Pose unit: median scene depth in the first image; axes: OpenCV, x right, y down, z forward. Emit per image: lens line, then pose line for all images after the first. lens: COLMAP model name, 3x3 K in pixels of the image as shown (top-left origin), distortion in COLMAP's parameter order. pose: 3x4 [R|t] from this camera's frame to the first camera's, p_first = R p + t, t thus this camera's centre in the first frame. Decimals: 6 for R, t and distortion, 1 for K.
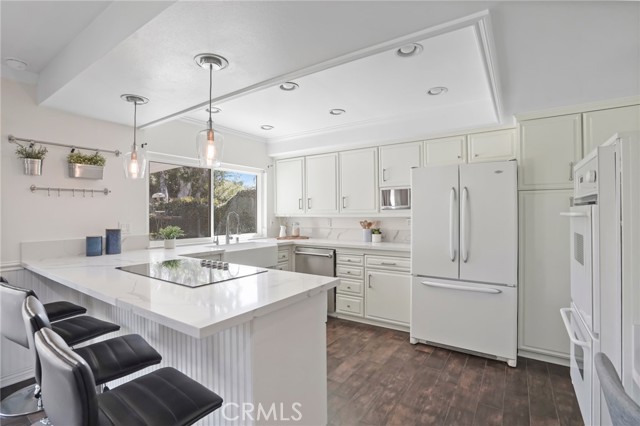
lens RADIAL K [[307.9, 0, 320.4], [0, 307.9, 212.2], [0, 0, 1]] dist [-0.059796, 0.027650]
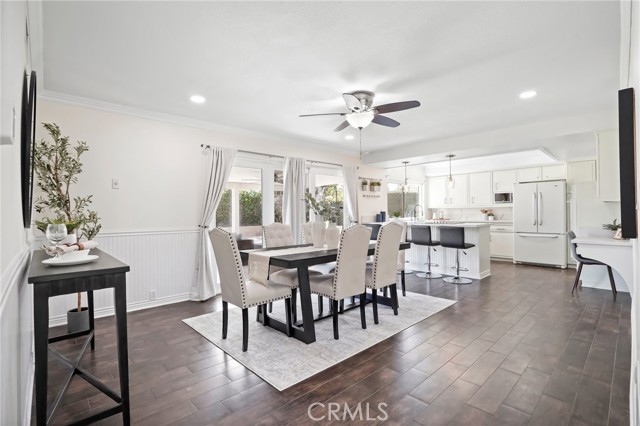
lens RADIAL K [[309.7, 0, 312.9], [0, 309.7, 215.7], [0, 0, 1]] dist [-0.057685, 0.026136]
pose [[0.973230, -0.001056, -0.229832, -0.568717], [0.004050, 0.999913, 0.012557, 0.047929], [0.229799, -0.013152, 0.973149, -1.369887]]
